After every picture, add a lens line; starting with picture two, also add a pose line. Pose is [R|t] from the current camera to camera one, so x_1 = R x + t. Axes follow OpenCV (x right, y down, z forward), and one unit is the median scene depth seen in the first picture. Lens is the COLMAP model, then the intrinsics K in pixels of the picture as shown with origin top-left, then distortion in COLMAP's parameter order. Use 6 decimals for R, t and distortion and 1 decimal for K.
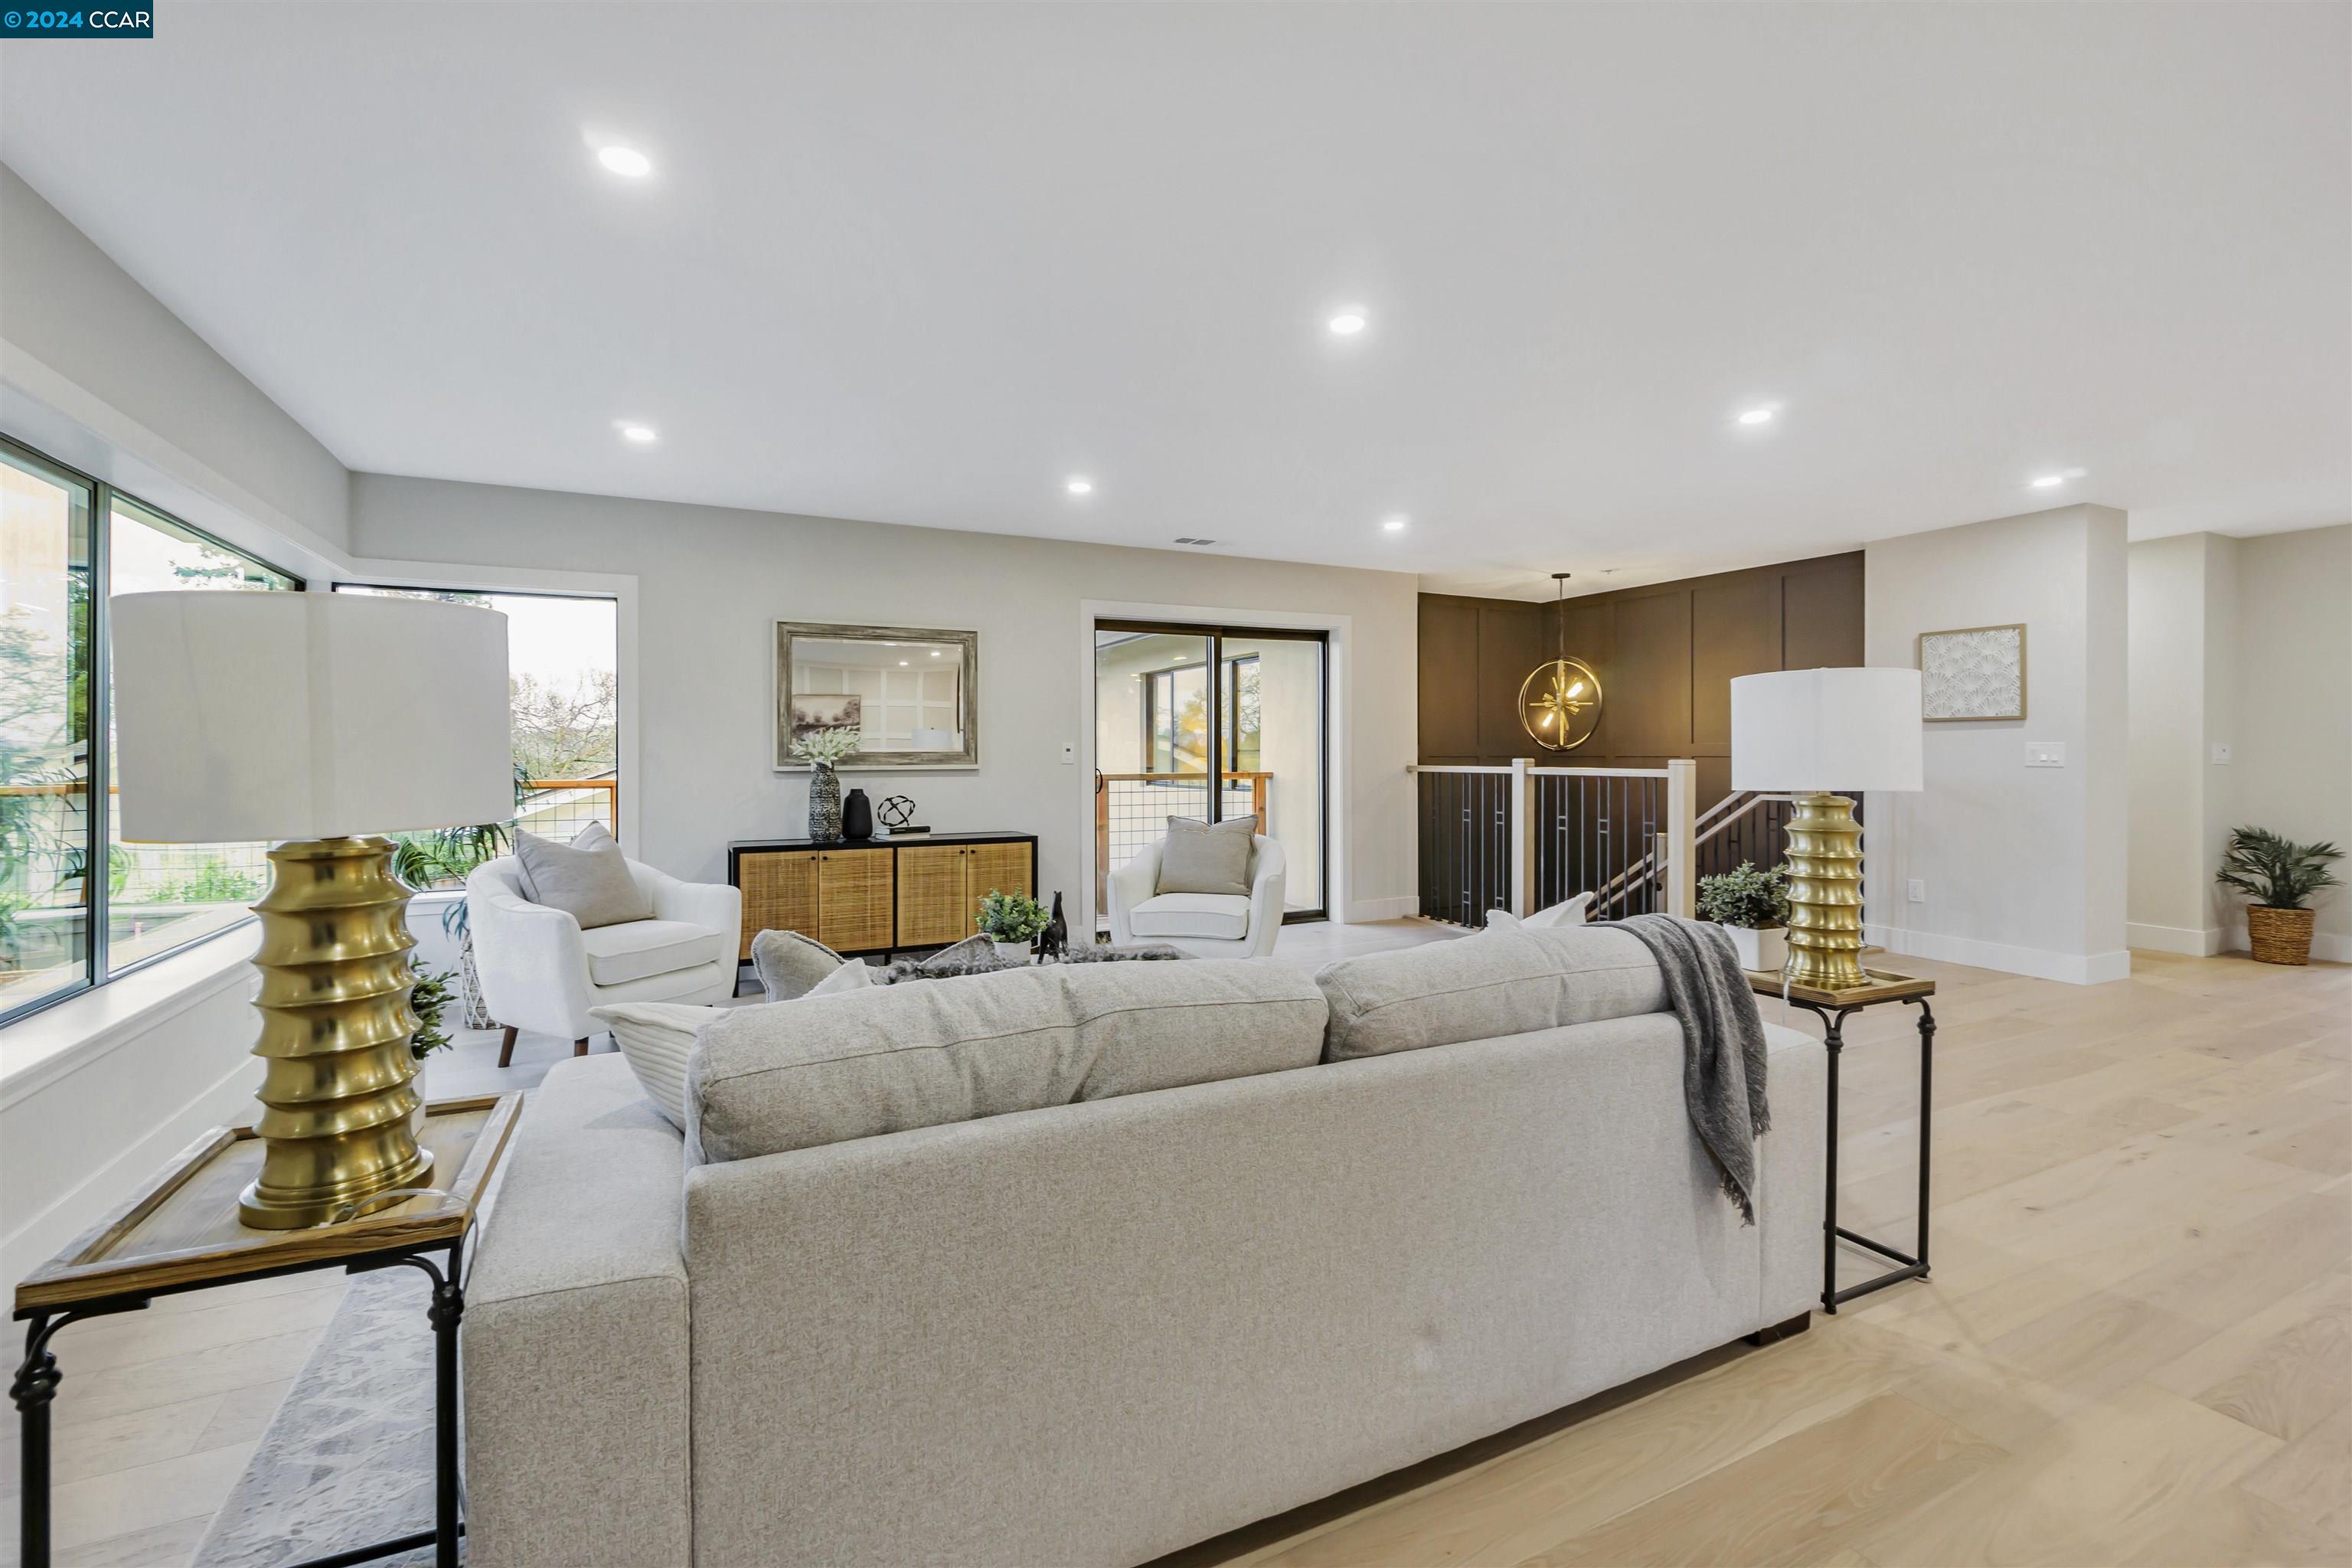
lens RADIAL K [[1019.7, 0, 1170.1], [0, 1019.7, 754.5], [0, 0, 1]] dist [0.002294, 0.000557]
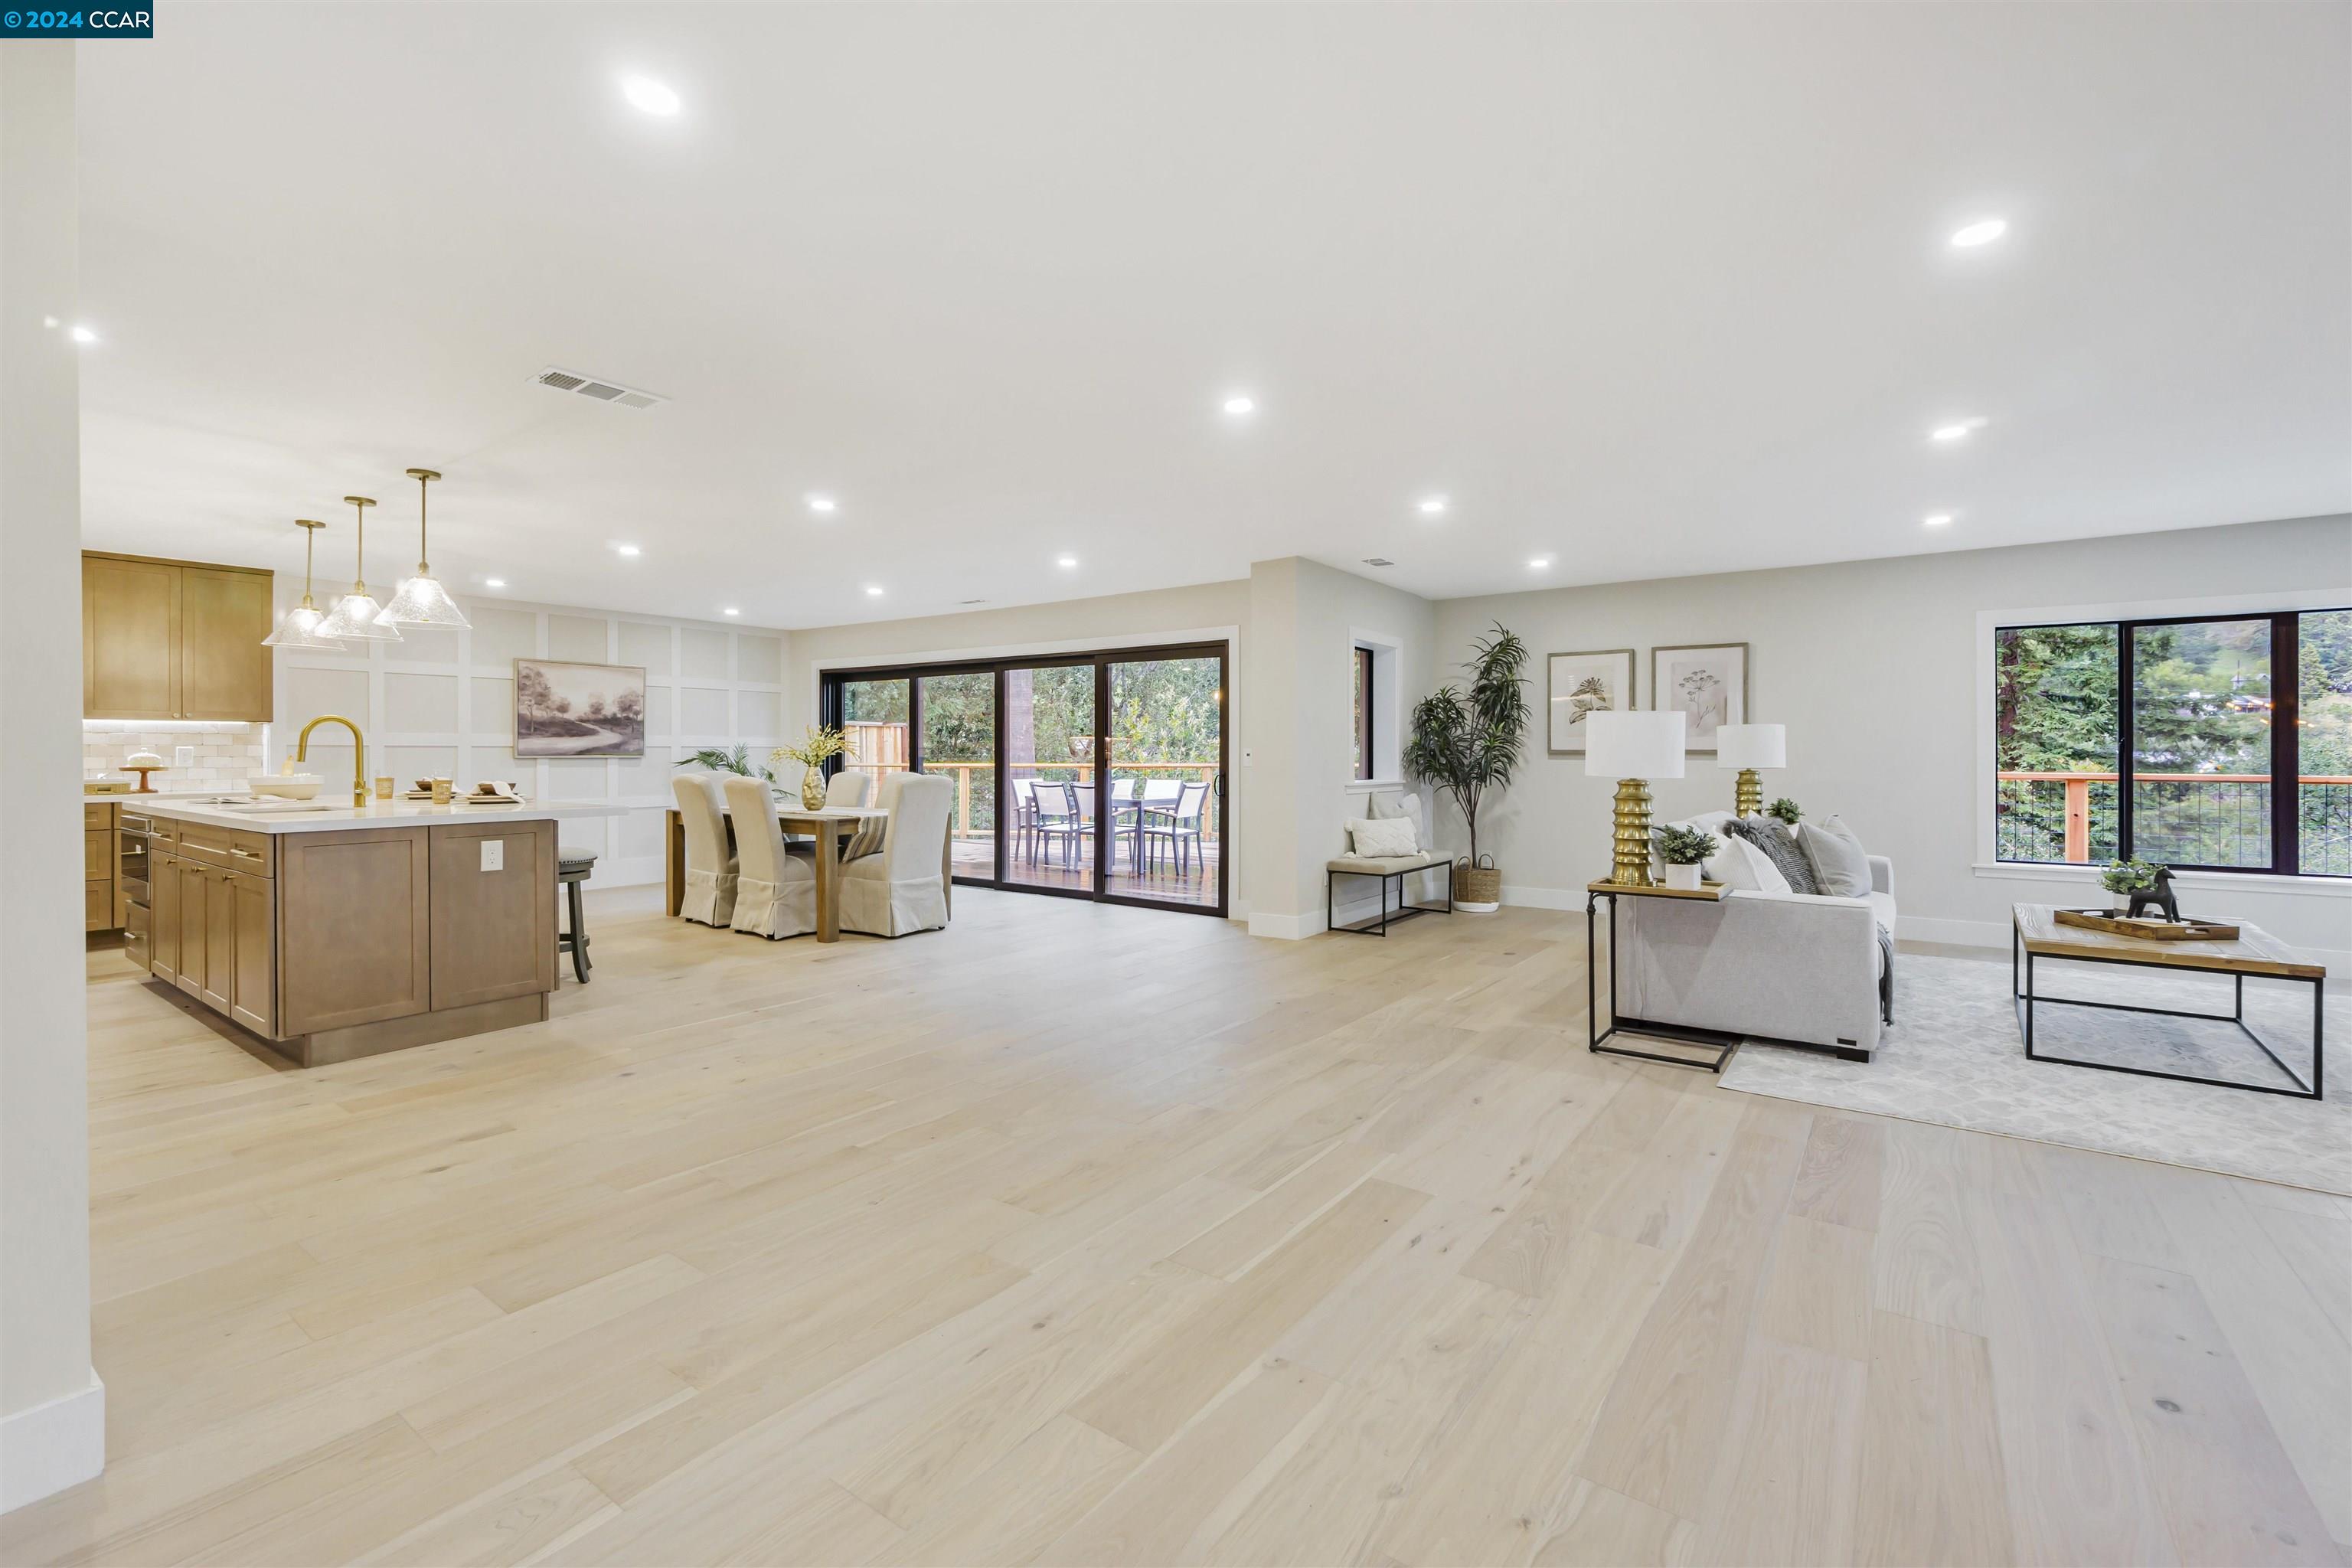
lens RADIAL K [[1022.7, 0, 1155.9], [0, 1022.7, 754.3], [0, 0, 1]] dist [-0.002118, -0.000265]
pose [[-0.886022, 0.001858, -0.463639, 0.917687], [0.000535, 0.999995, 0.002986, -0.003808], [0.463643, 0.002397, -0.886019, 0.916340]]
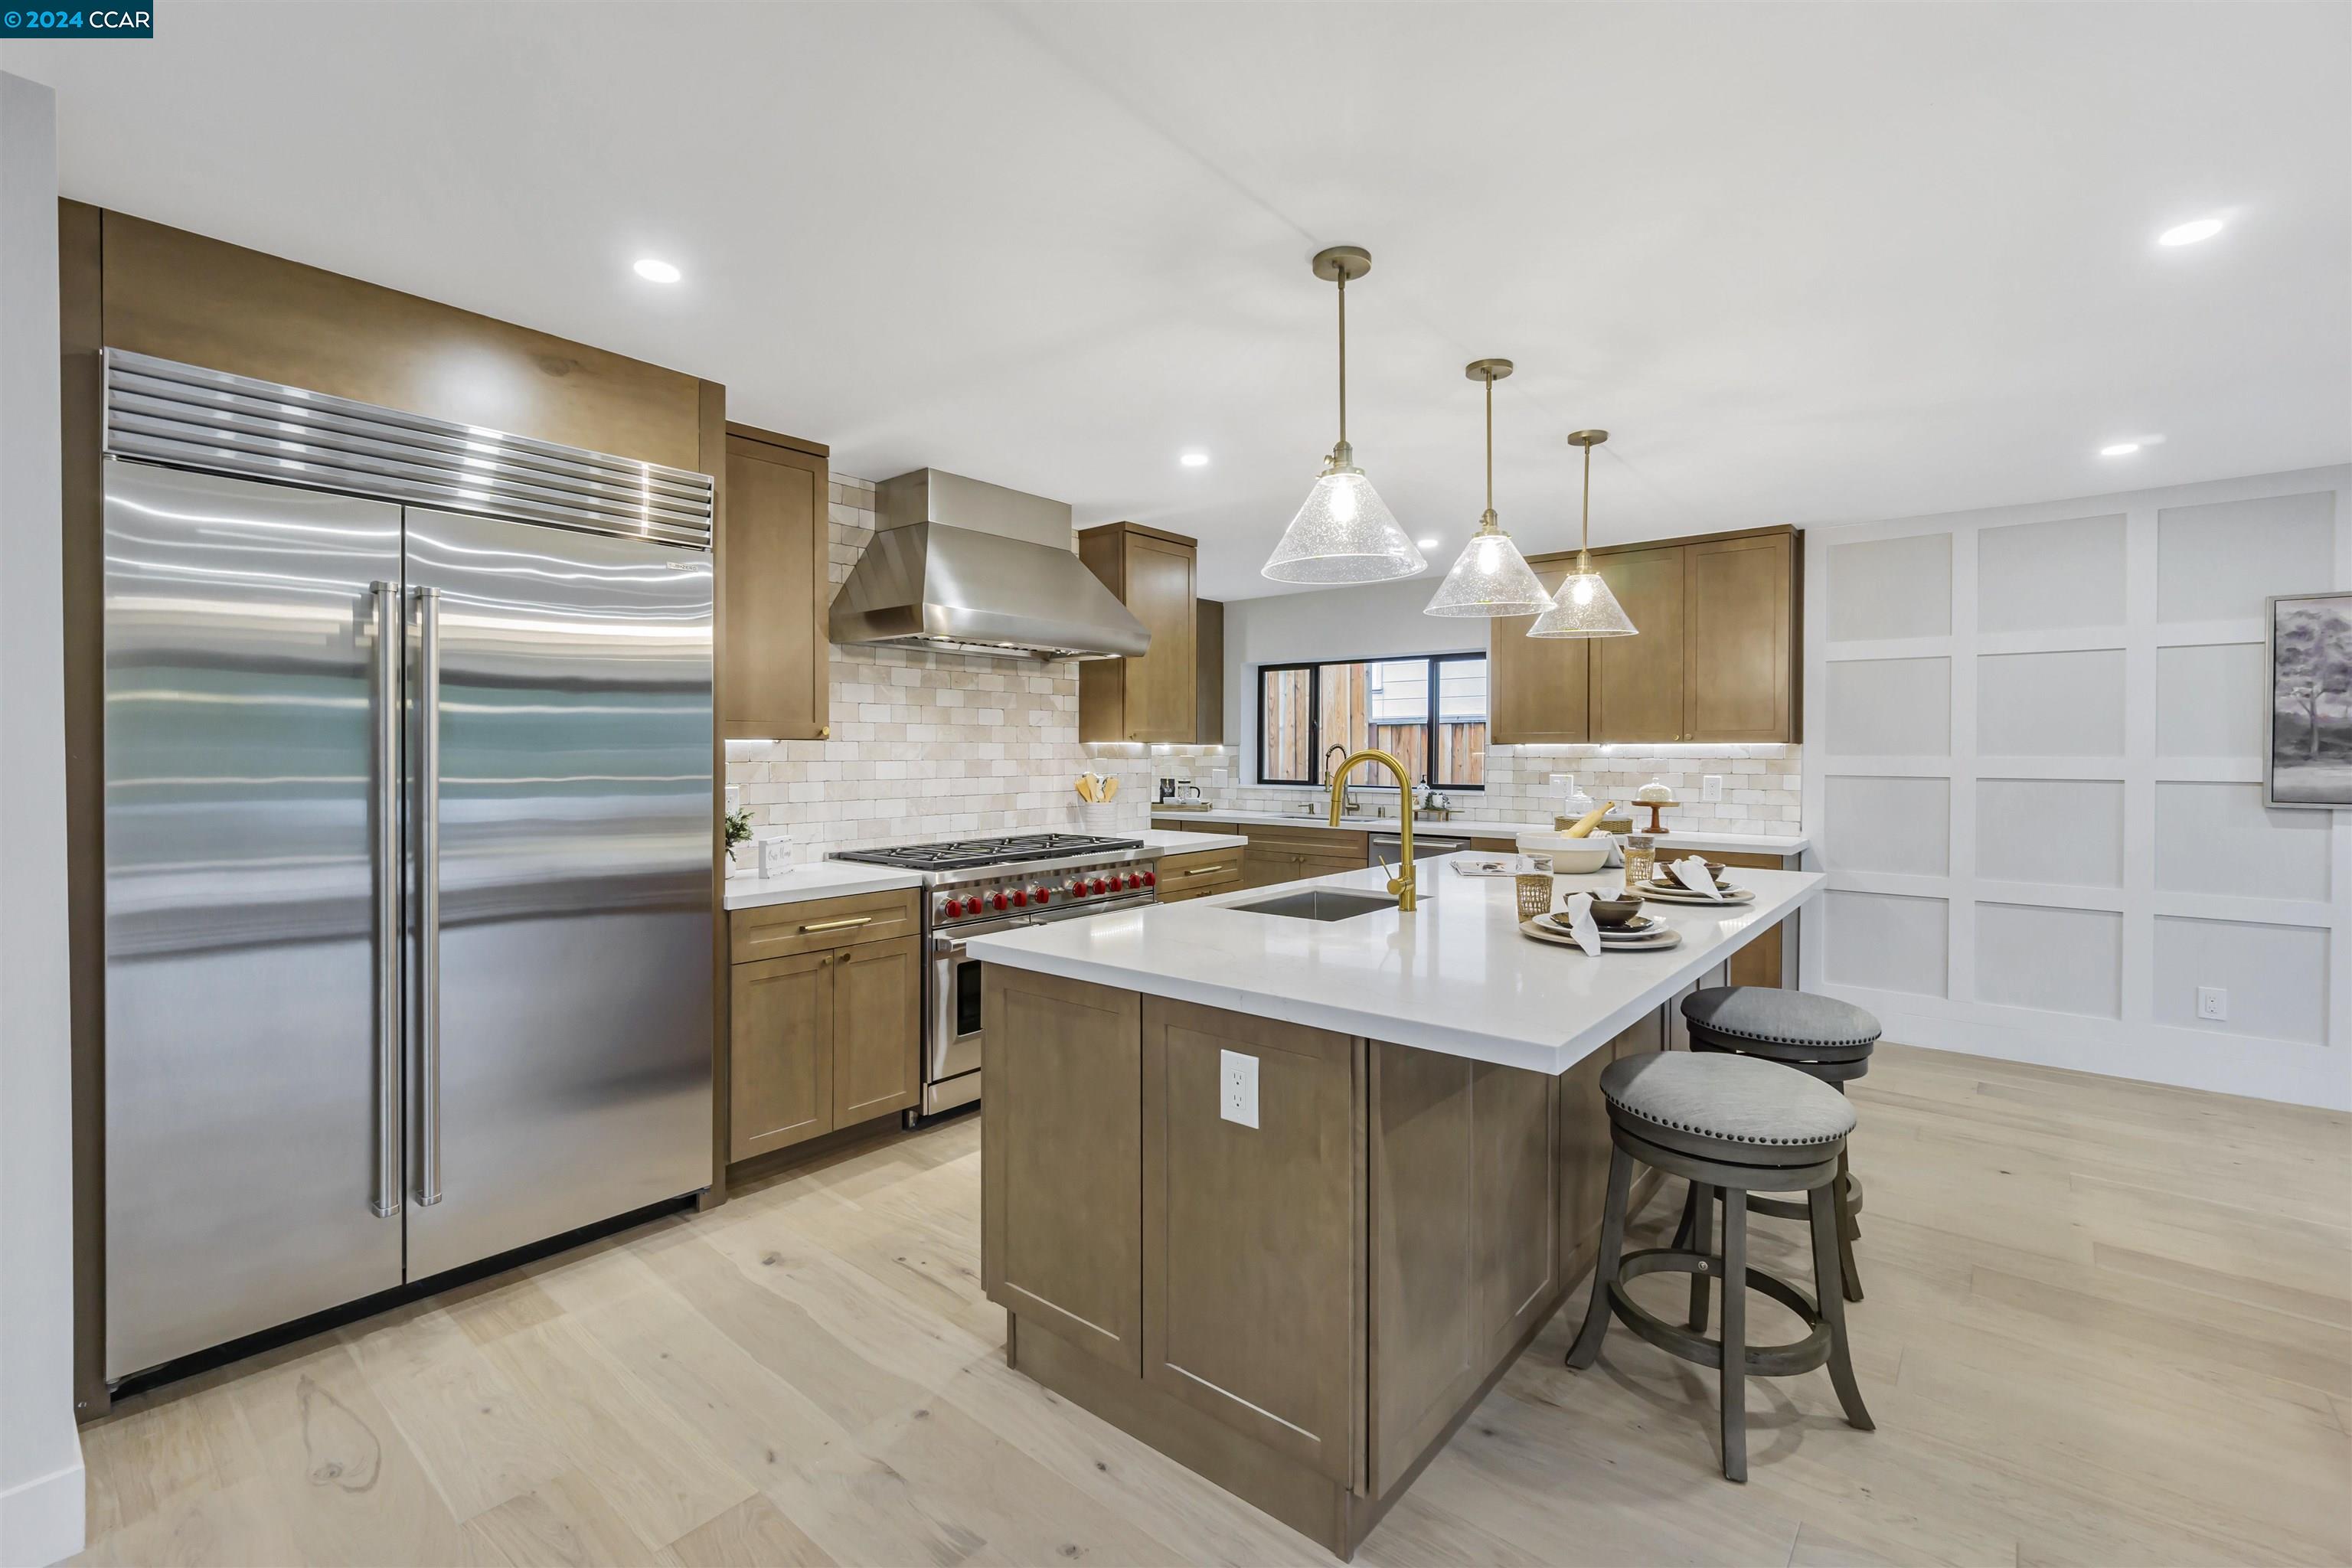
lens RADIAL K [[1025.4, 0, 1166.5], [0, 1025.4, 756.4], [0, 0, 1]] dist [0.000358, 0.000152]
pose [[-0.407736, -0.005528, 0.913083, 0.712156], [-0.000985, 0.999984, 0.005615, -0.033451], [-0.913099, 0.001390, -0.407735, 0.140322]]
